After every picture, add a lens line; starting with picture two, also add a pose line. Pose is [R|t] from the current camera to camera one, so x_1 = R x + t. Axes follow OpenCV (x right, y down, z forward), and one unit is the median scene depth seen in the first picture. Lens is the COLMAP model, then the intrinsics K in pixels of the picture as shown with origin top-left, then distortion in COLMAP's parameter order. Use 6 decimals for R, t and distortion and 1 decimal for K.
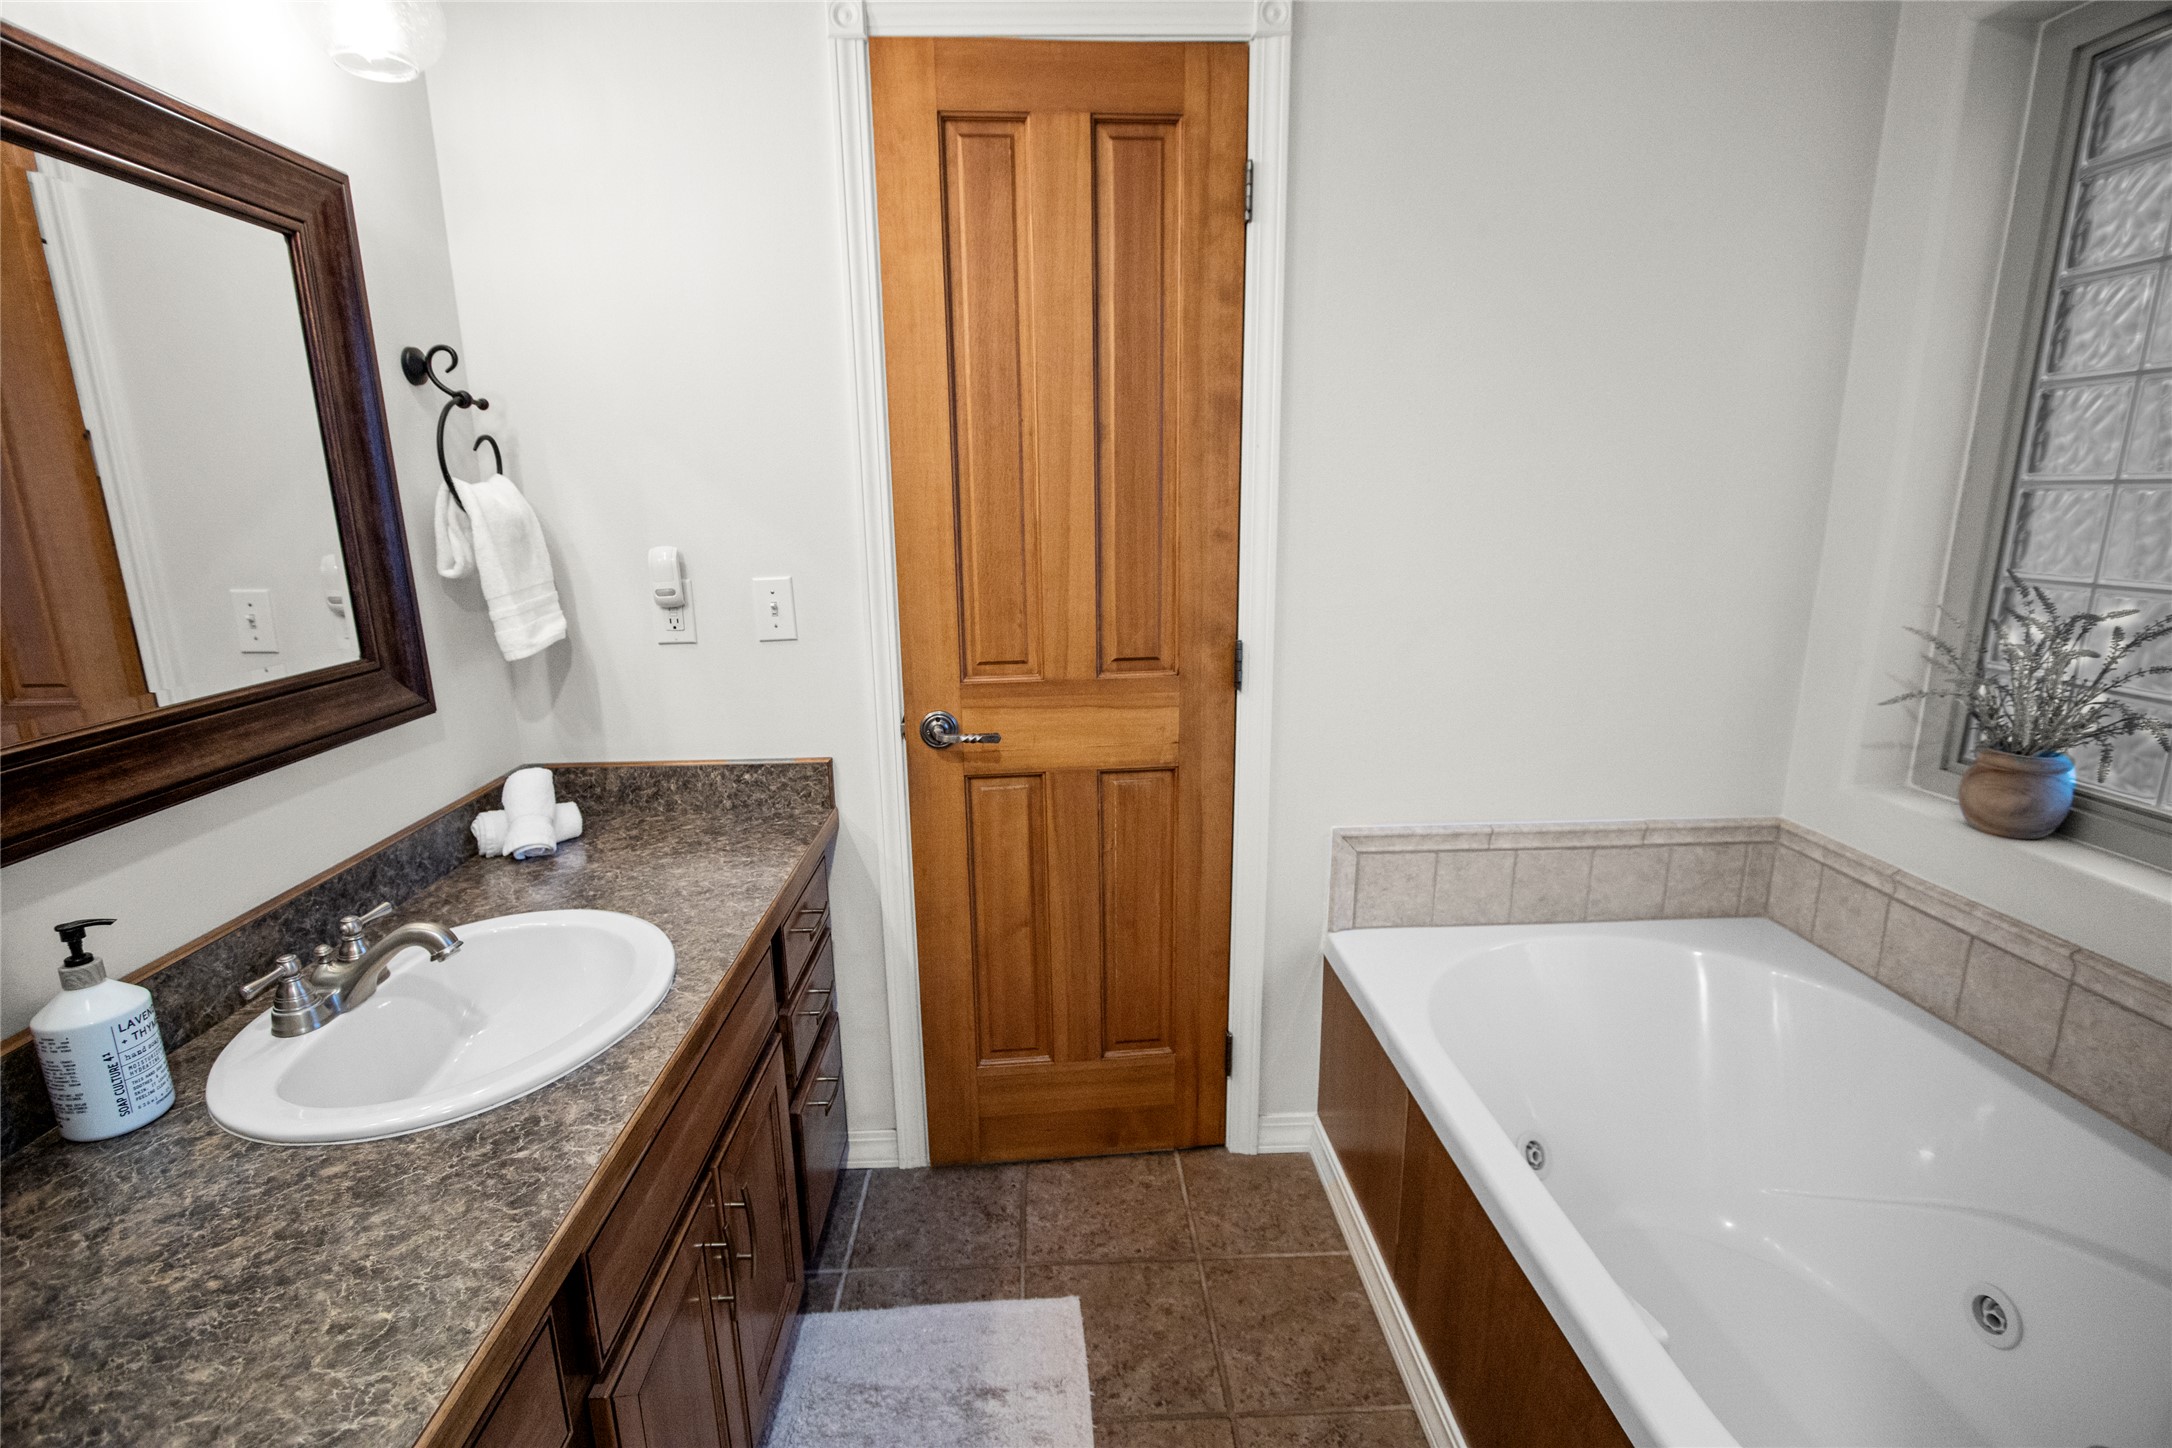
lens RADIAL K [[1018.7, 0, 1088.0], [0, 1018.7, 739.5], [0, 0, 1]] dist [-0.011096, -0.000360]
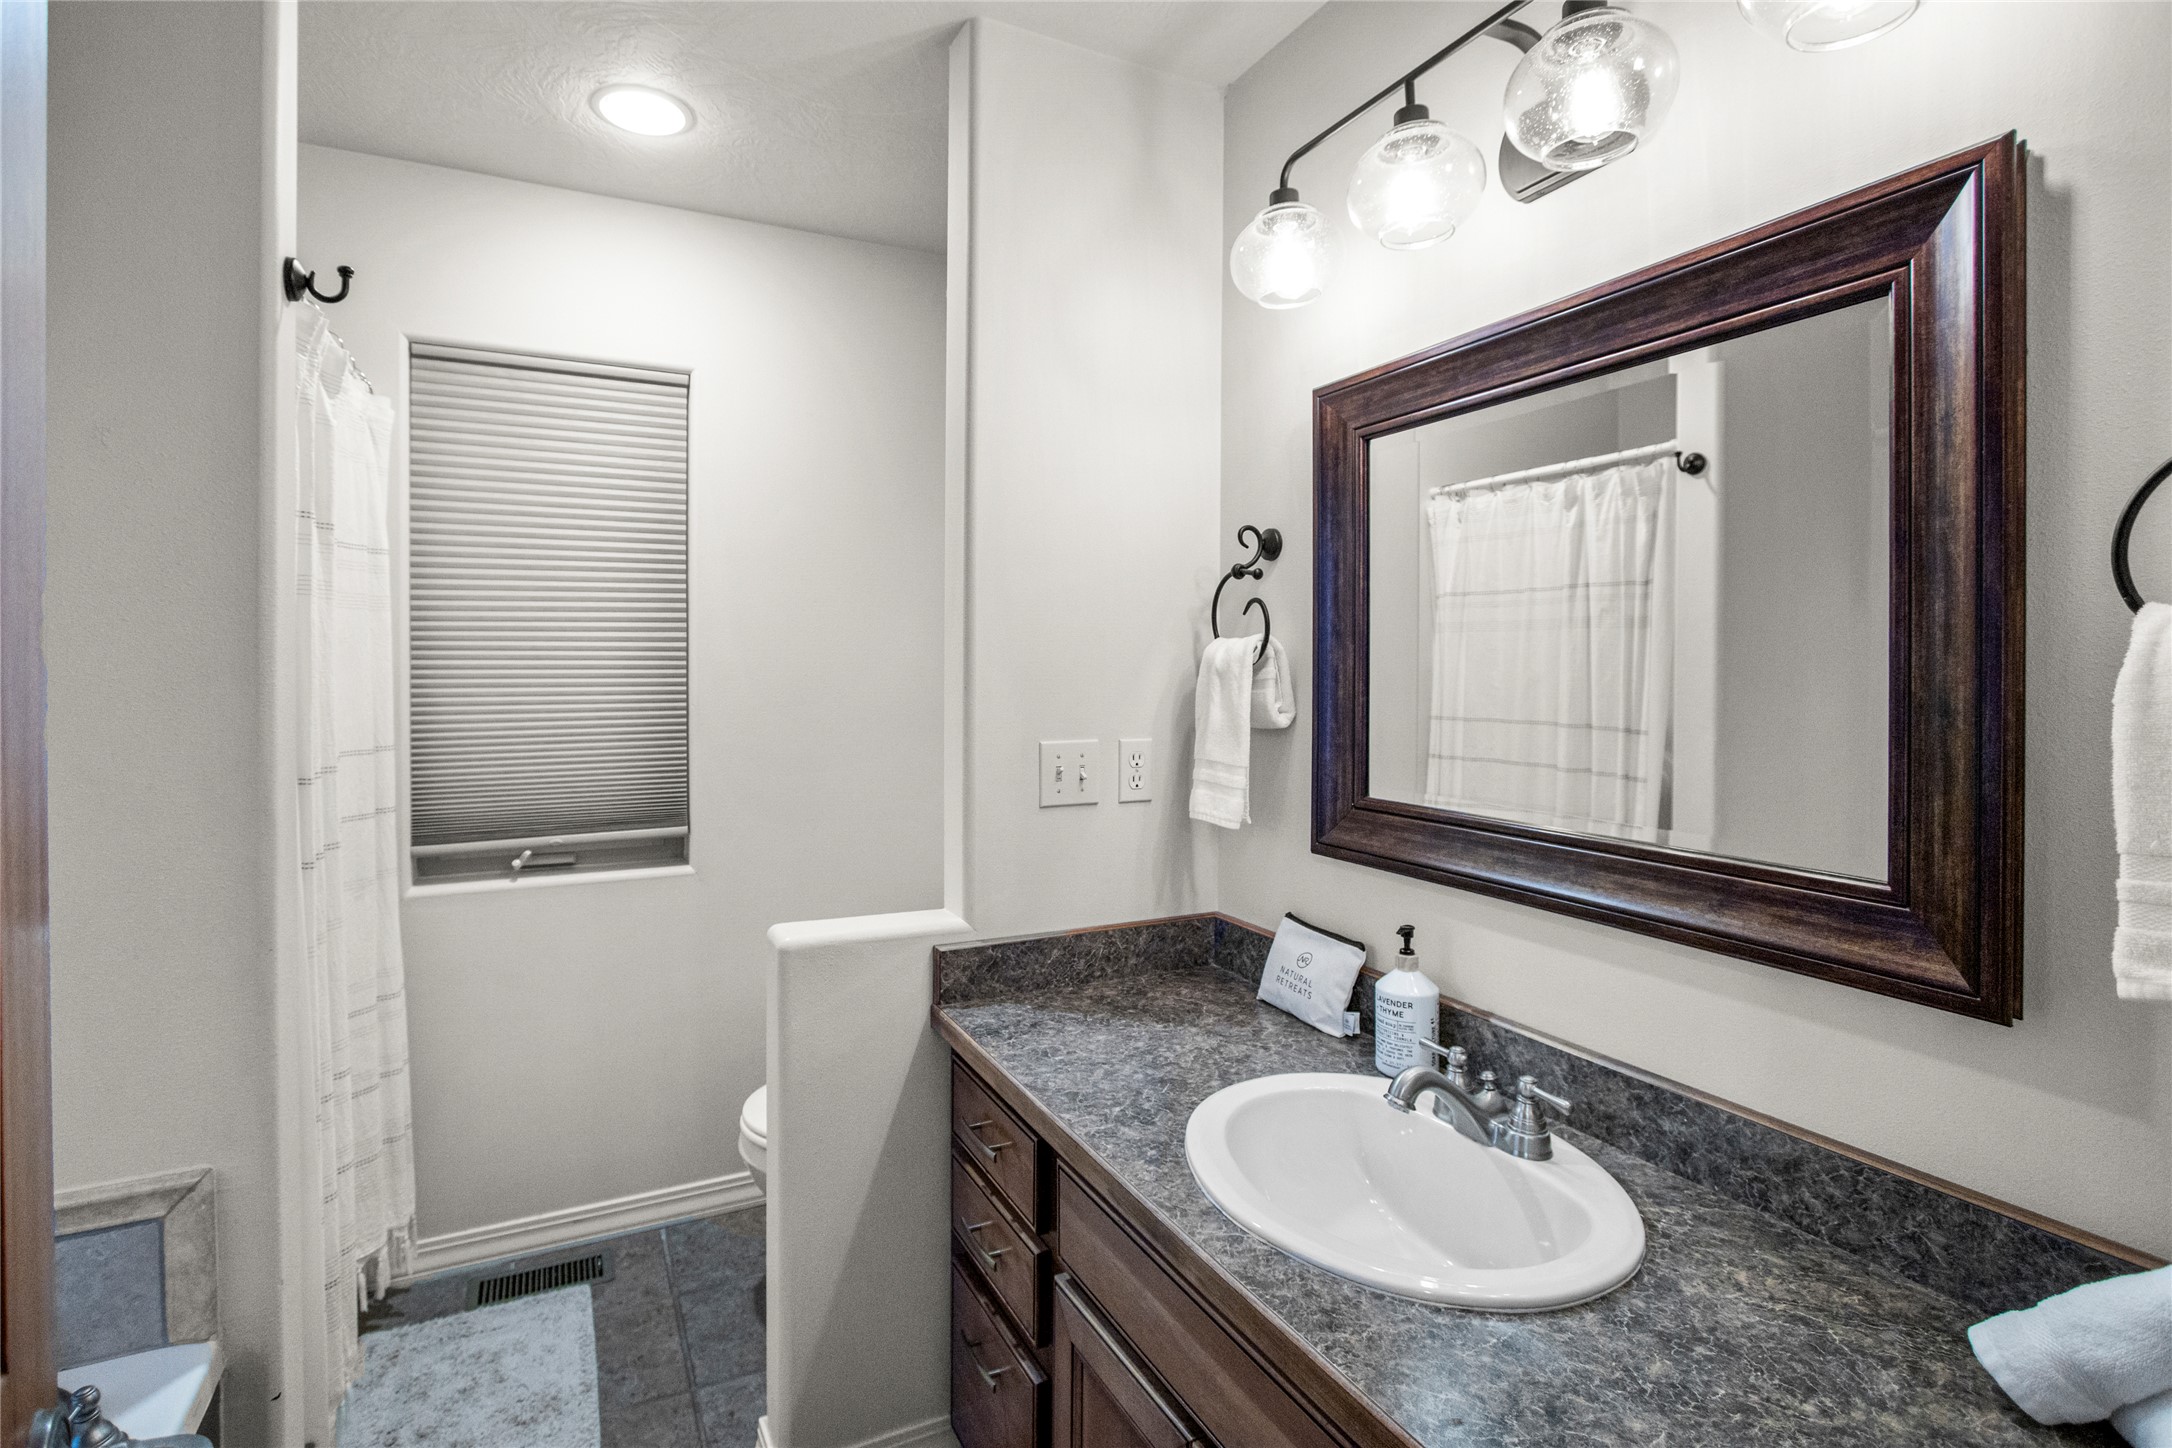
lens RADIAL K [[1038.2, 0, 1083.6], [0, 1038.2, 671.8], [0, 0, 1]] dist [-0.012638, -0.000150]
pose [[-0.910240, 0.014446, -0.413828, 0.054419], [-0.088219, 0.969681, 0.227894, -0.409923], [0.404574, 0.243946, -0.881368, 1.717615]]
